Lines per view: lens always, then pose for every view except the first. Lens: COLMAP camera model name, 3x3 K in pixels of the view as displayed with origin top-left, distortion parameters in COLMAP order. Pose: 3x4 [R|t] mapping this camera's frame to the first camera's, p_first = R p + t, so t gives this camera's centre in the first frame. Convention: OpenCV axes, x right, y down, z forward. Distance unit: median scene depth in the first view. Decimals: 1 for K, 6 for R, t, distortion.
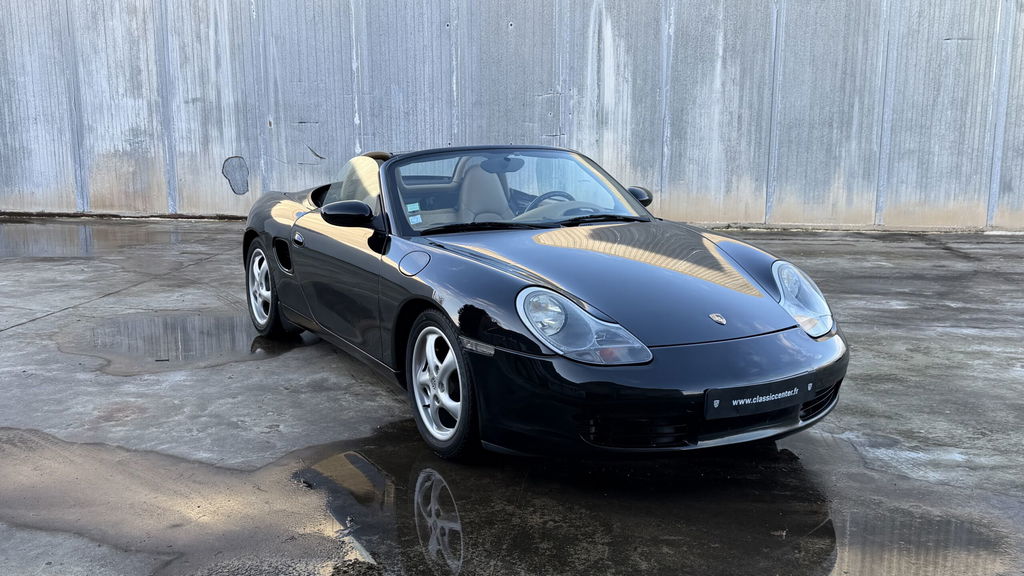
lens RADIAL K [[967.3, 0, 512.0], [0, 967.3, 288.0], [0, 0, 1]] dist [0.172443, -0.355055]
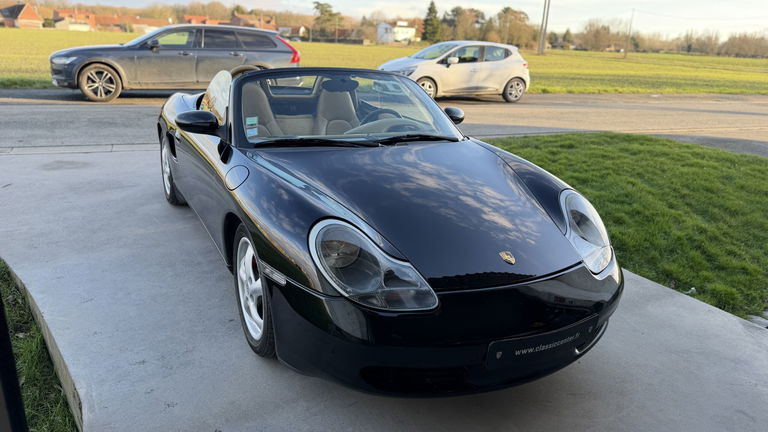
lens RADIAL K [[528.9, 0, 386.7], [0, 528.9, 217.4], [0, 0, 1]] dist [0.080082, -0.116537]
pose [[0.998753, 0.048503, -0.011833, 0.053887], [-0.046274, 0.988303, 0.145314, -0.052246], [0.018743, -0.144586, 0.989315, 0.272867]]
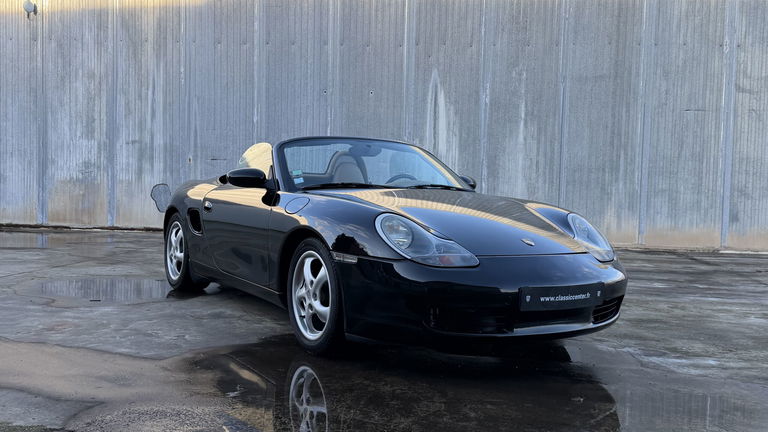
lens RADIAL K [[725.2, 0, 388.5], [0, 725.2, 214.2], [0, 0, 1]] dist [0.182128, -0.382198]
pose [[0.999328, 0.023616, 0.028018, -0.003101], [-0.019504, 0.990117, -0.138880, 0.082452], [-0.031021, 0.138240, 0.989913, 0.016686]]
